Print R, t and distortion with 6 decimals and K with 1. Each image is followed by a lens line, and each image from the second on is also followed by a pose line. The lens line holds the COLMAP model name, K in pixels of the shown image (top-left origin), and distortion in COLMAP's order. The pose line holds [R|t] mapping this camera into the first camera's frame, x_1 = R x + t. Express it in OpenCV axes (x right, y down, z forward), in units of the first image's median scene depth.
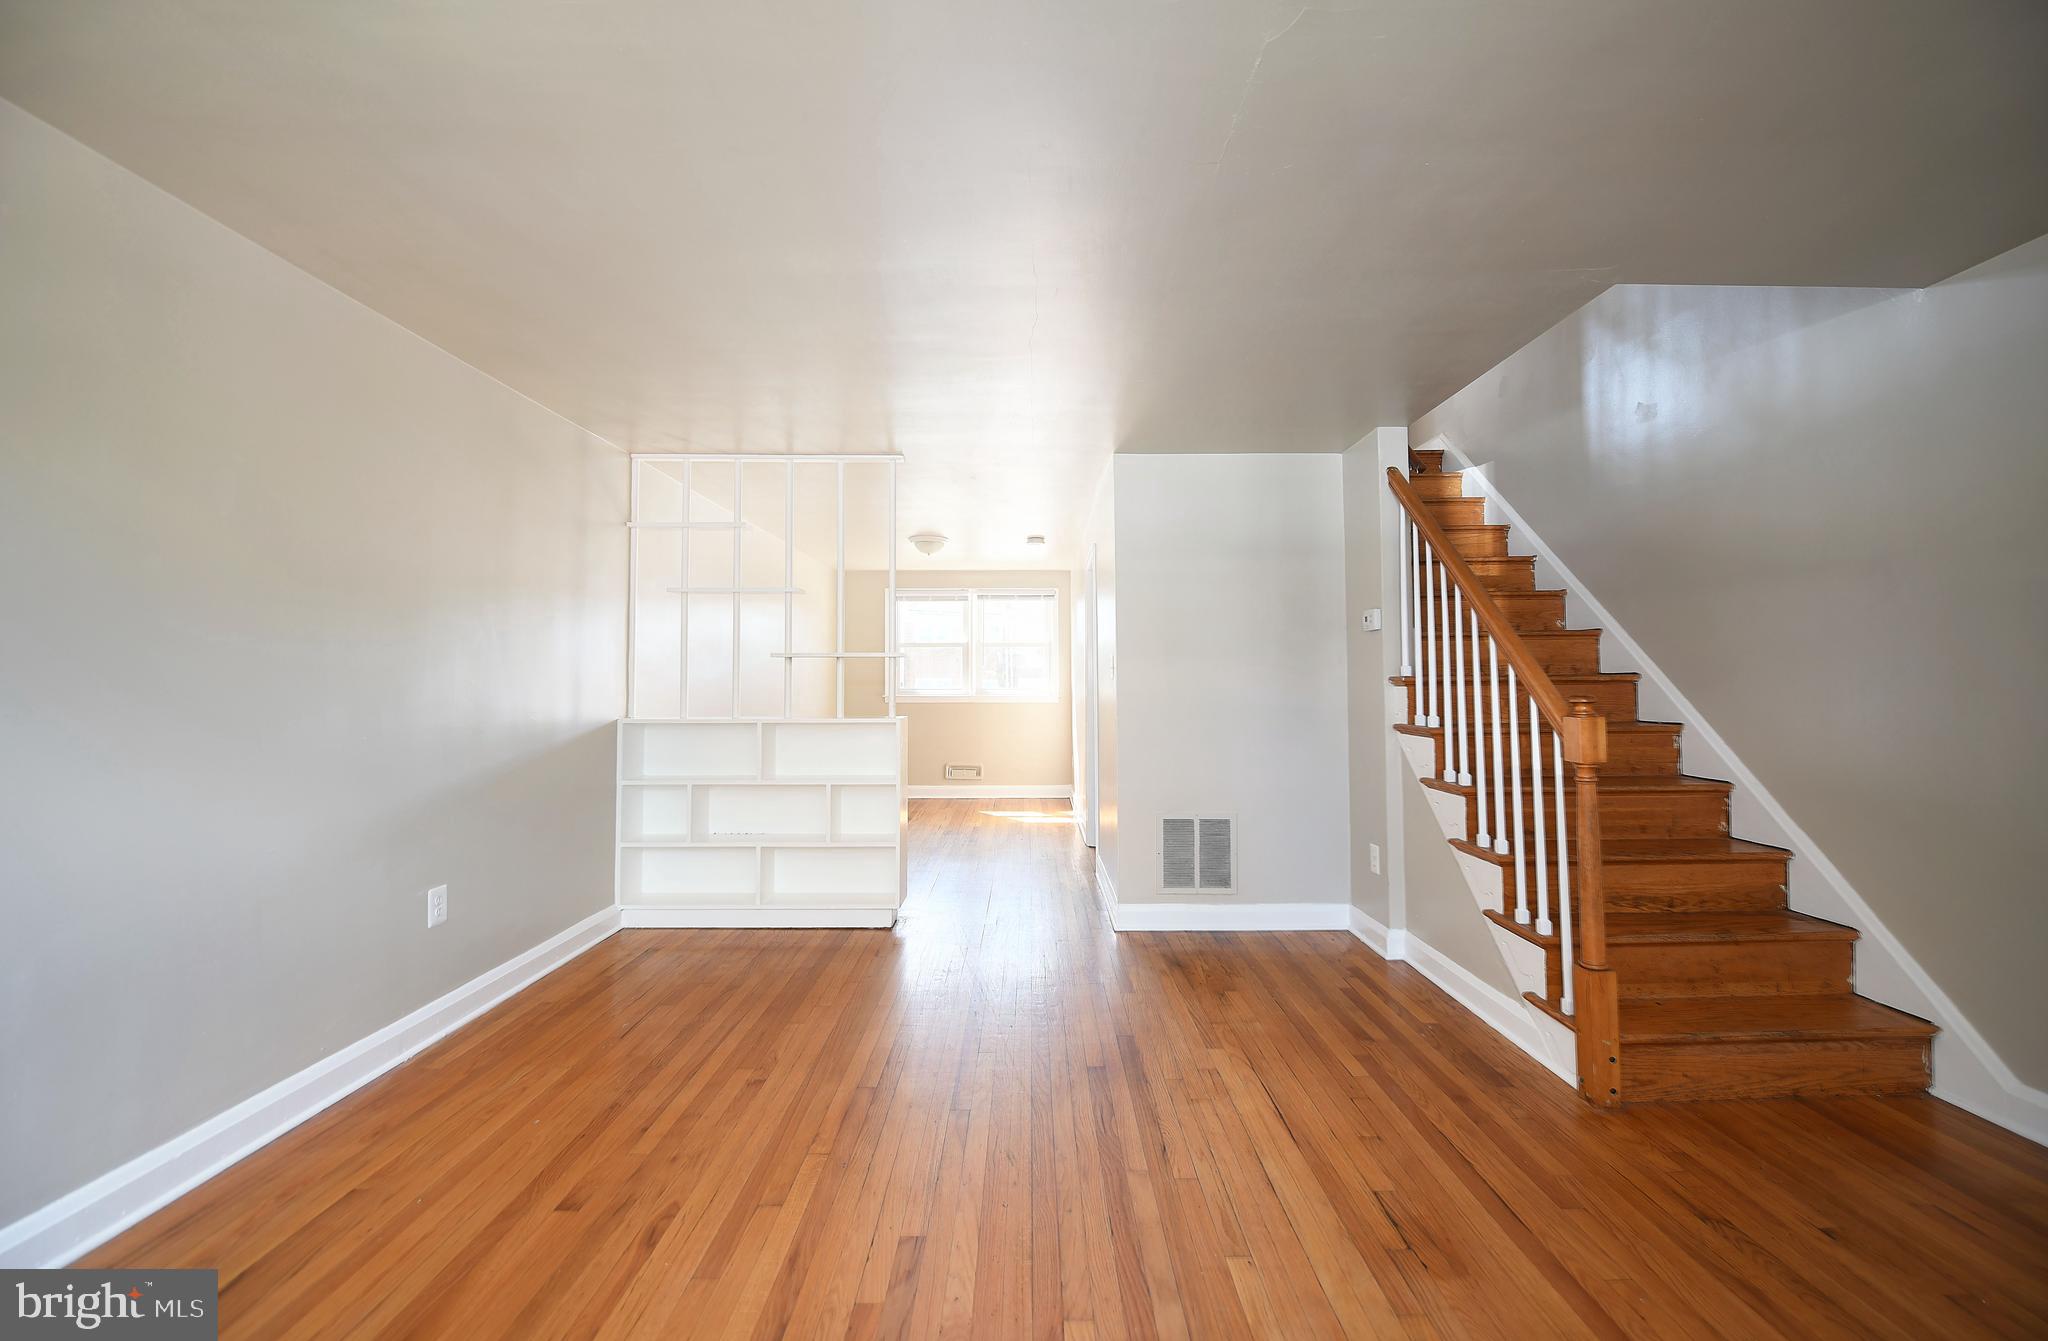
lens RADIAL K [[843.9, 0, 1024.0], [0, 843.9, 670.5], [0, 0, 1]] dist [-0.020423, -0.000194]
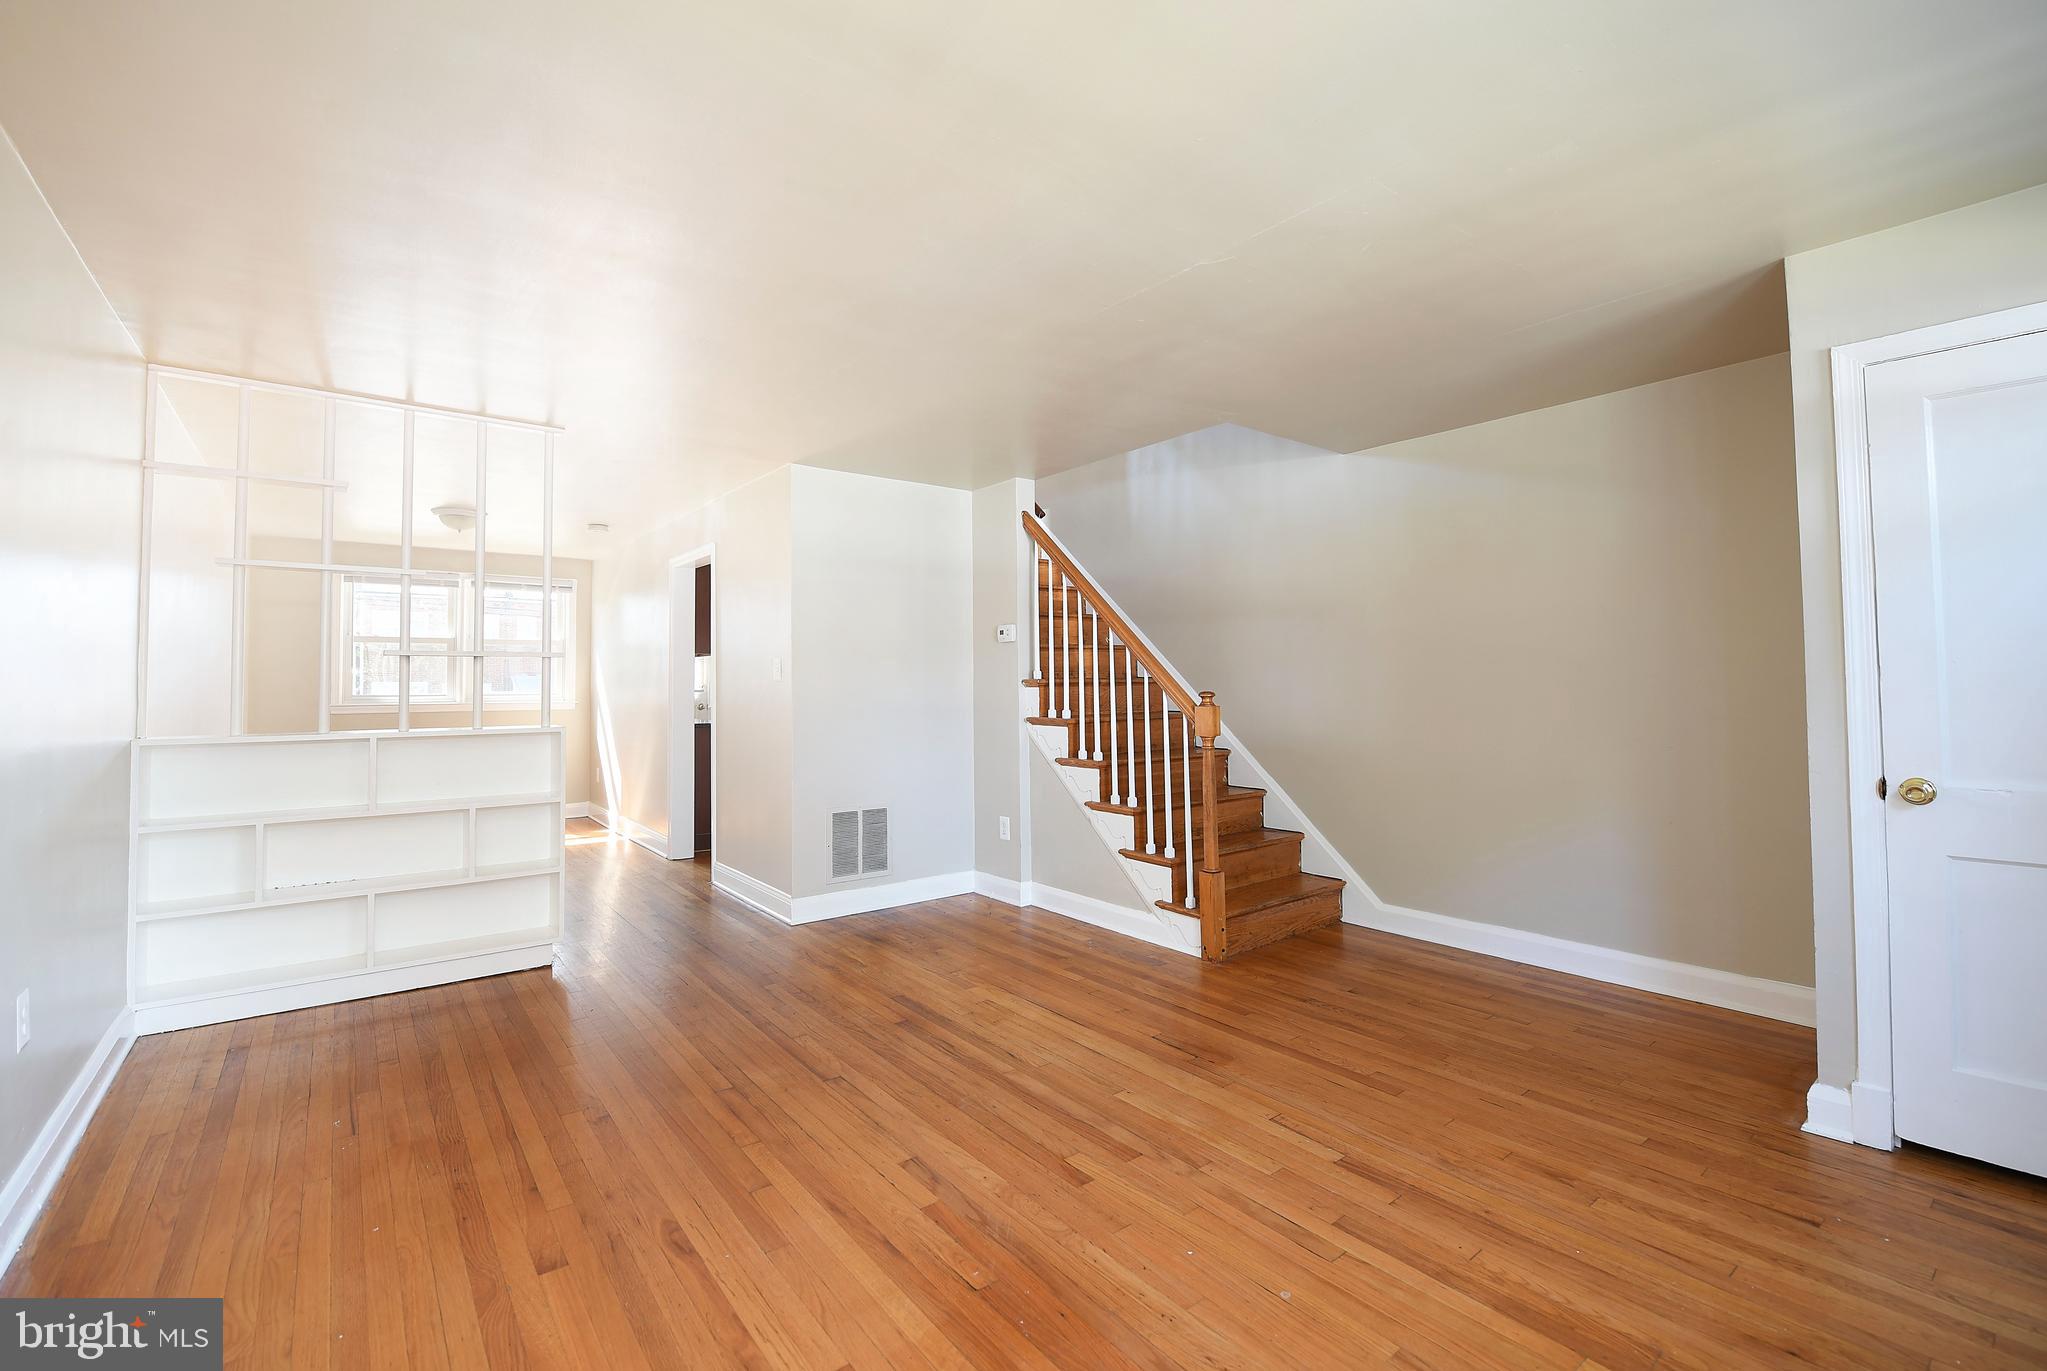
lens RADIAL K [[886.4, 0, 1023.5], [0, 886.4, 685.5], [0, 0, 1]] dist [-0.013689, -0.006146]
pose [[0.785217, -0.004617, 0.619204, -0.511774], [-0.004006, 0.999913, 0.012536, -0.000327], [-0.619208, -0.012324, 0.785130, -0.039720]]
